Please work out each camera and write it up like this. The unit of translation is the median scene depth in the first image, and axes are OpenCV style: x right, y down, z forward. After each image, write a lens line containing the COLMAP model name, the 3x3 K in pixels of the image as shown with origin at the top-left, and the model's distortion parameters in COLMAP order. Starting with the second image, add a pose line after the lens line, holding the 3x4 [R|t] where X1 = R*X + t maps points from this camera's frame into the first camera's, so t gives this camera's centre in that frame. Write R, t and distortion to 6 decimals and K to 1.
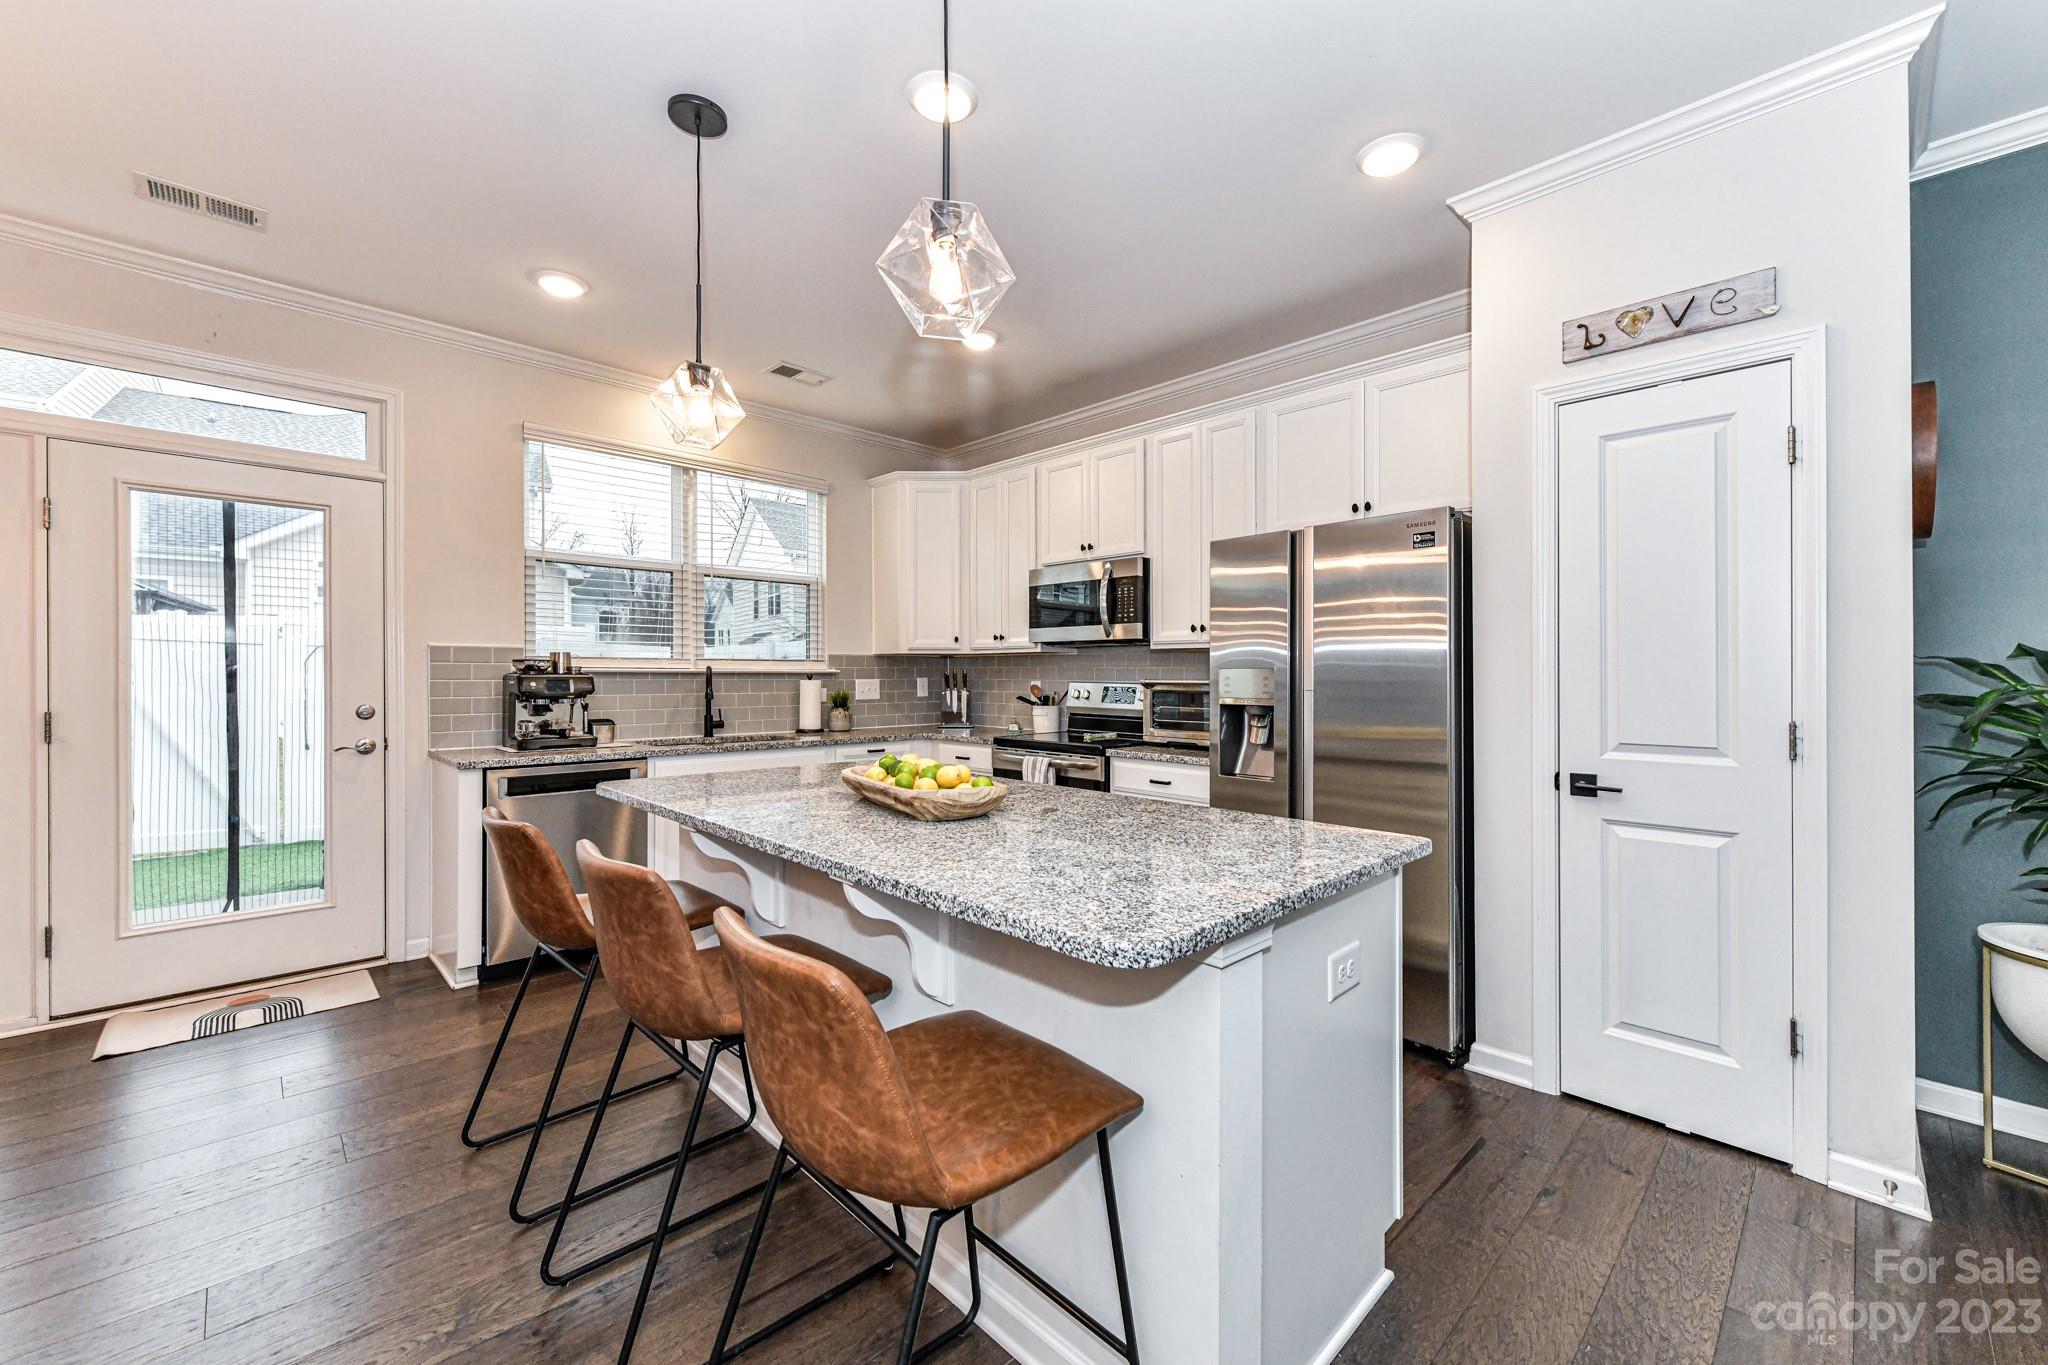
lens RADIAL K [[797.2, 0, 1024.0], [0, 797.2, 682.5], [0, 0, 1]] dist [-0.002497, -0.000436]
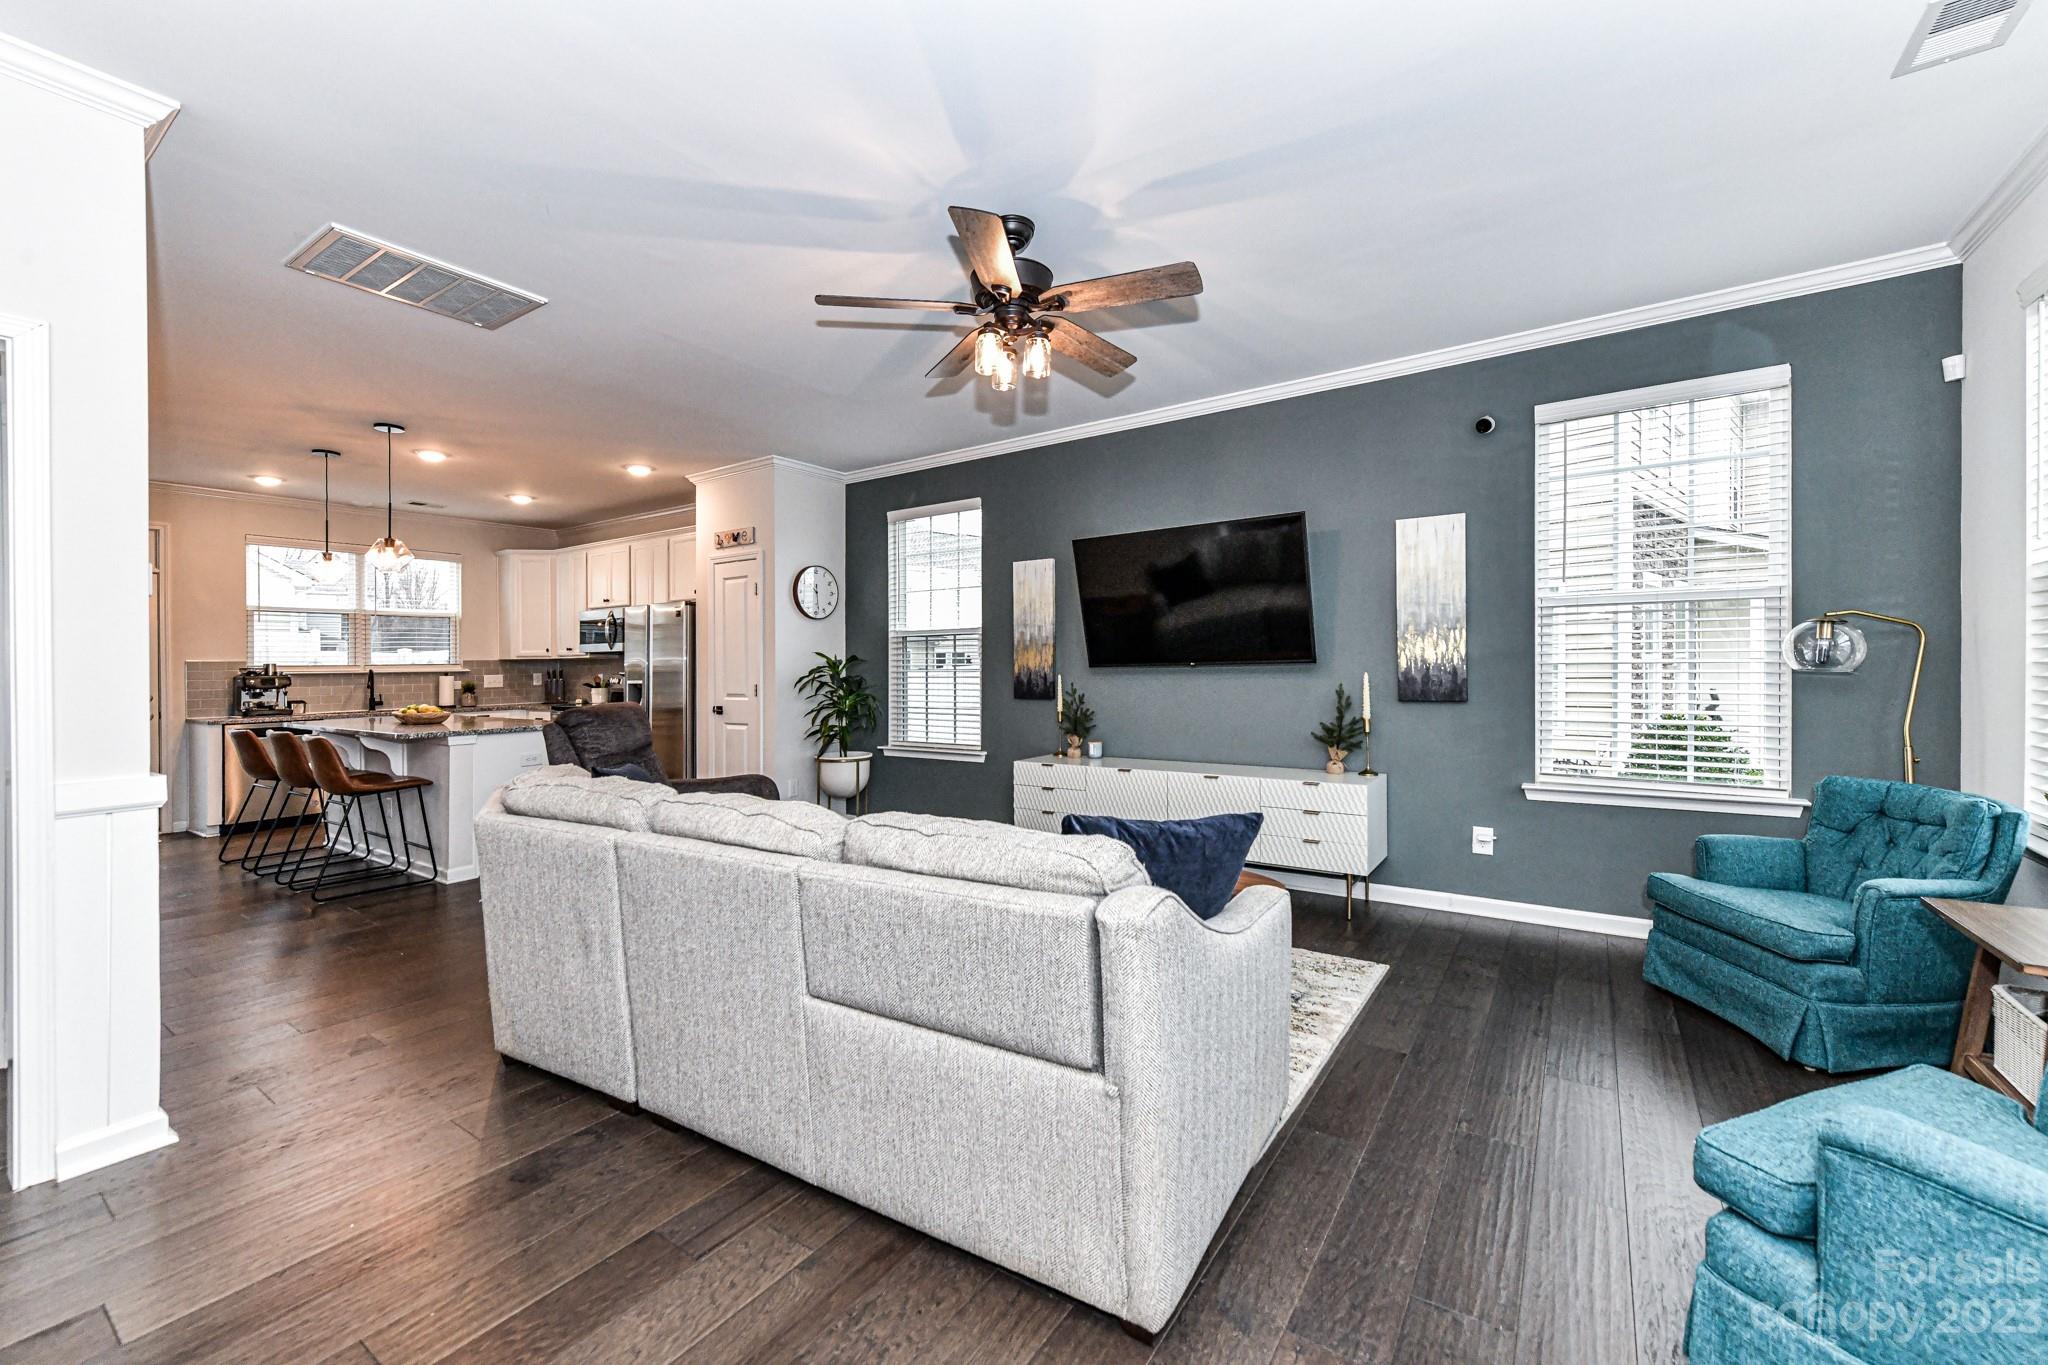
lens RADIAL K [[823.6, 0, 1026.1], [0, 823.6, 653.3], [0, 0, 1]] dist [-0.000085, -0.000088]
pose [[0.979638, -0.014472, 0.200251, 0.707382], [0.019089, 0.999594, -0.021140, 0.010712], [-0.199864, 0.024532, 0.979516, -1.145472]]
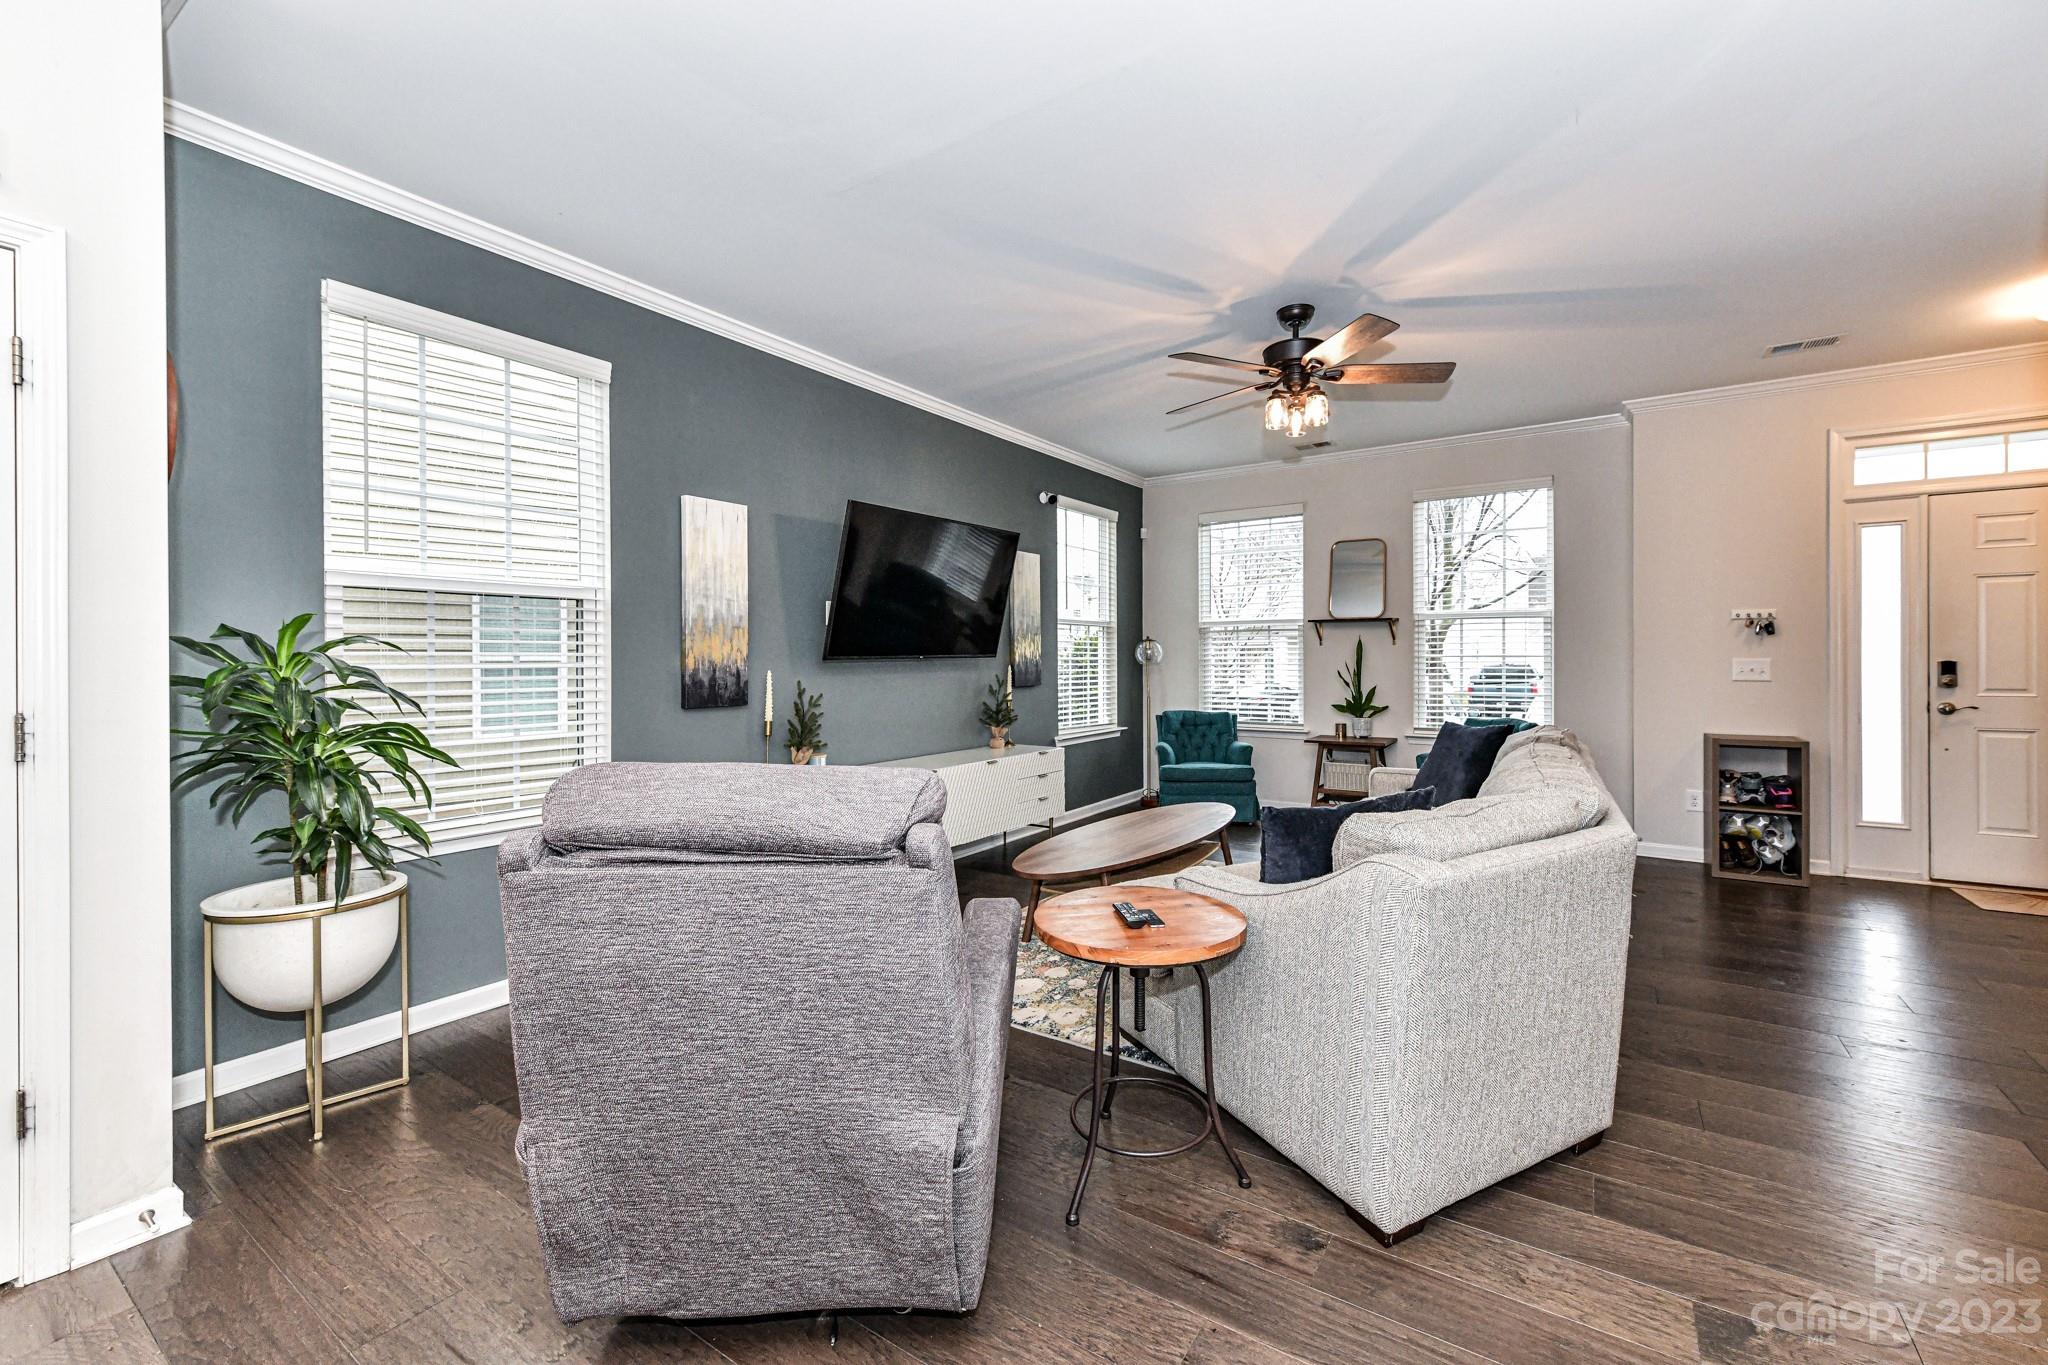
lens RADIAL K [[825.3, 0, 1055.7], [0, 825.3, 650.1], [0, 0, 1]] dist [0.000257, -0.000090]
pose [[-0.223265, 0.001780, 0.974756, -0.033296], [0.006459, 0.999979, -0.000347, -0.003795], [-0.974736, 0.006219, -0.223271, 0.097157]]
